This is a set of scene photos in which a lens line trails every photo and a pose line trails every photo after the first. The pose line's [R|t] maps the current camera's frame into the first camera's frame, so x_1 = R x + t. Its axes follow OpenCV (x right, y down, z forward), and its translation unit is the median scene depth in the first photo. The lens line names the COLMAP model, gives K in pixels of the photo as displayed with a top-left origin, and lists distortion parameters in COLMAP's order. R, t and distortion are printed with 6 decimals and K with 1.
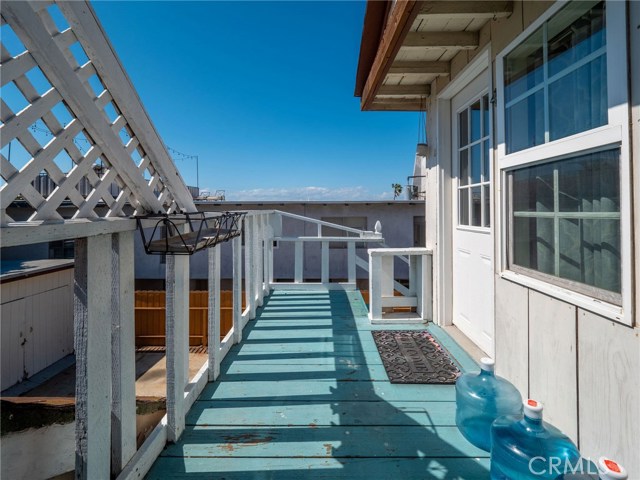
lens RADIAL K [[317.9, 0, 320.4], [0, 317.9, 207.5], [0, 0, 1]] dist [0.000695, 0.000249]
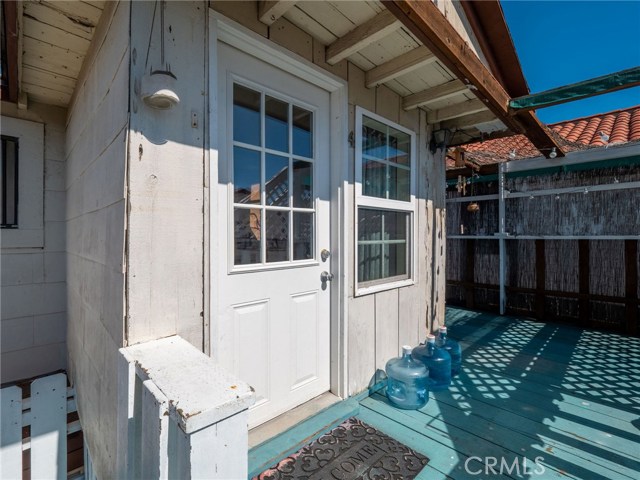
lens RADIAL K [[305.2, 0, 316.6], [0, 305.2, 239.0], [0, 0, 1]] dist [-0.000123, -0.000183]
pose [[-0.700365, 0.000064, 0.713785, -0.101412], [0.000556, 1.000000, 0.000456, 0.004001], [-0.713785, 0.000716, -0.700365, 1.454826]]
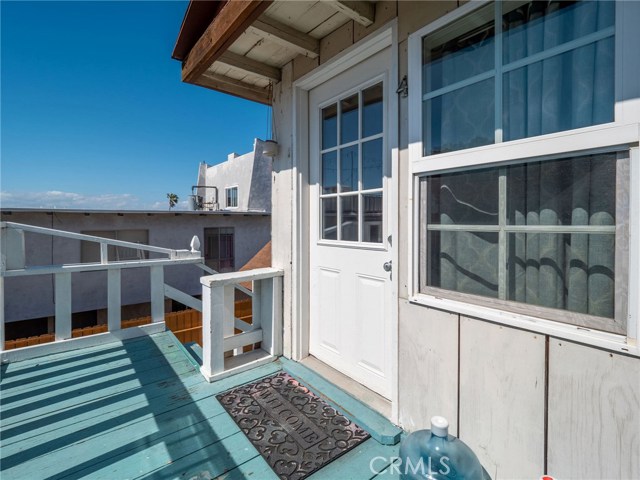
lens RADIAL K [[307.2, 0, 316.0], [0, 307.2, 224.5], [0, 0, 1]] dist [-0.000856, -0.001169]
pose [[0.777785, -0.006949, 0.628491, -0.105917], [-0.004992, 0.999839, 0.017233, 0.000301], [-0.628510, -0.016541, 0.777626, 0.408176]]
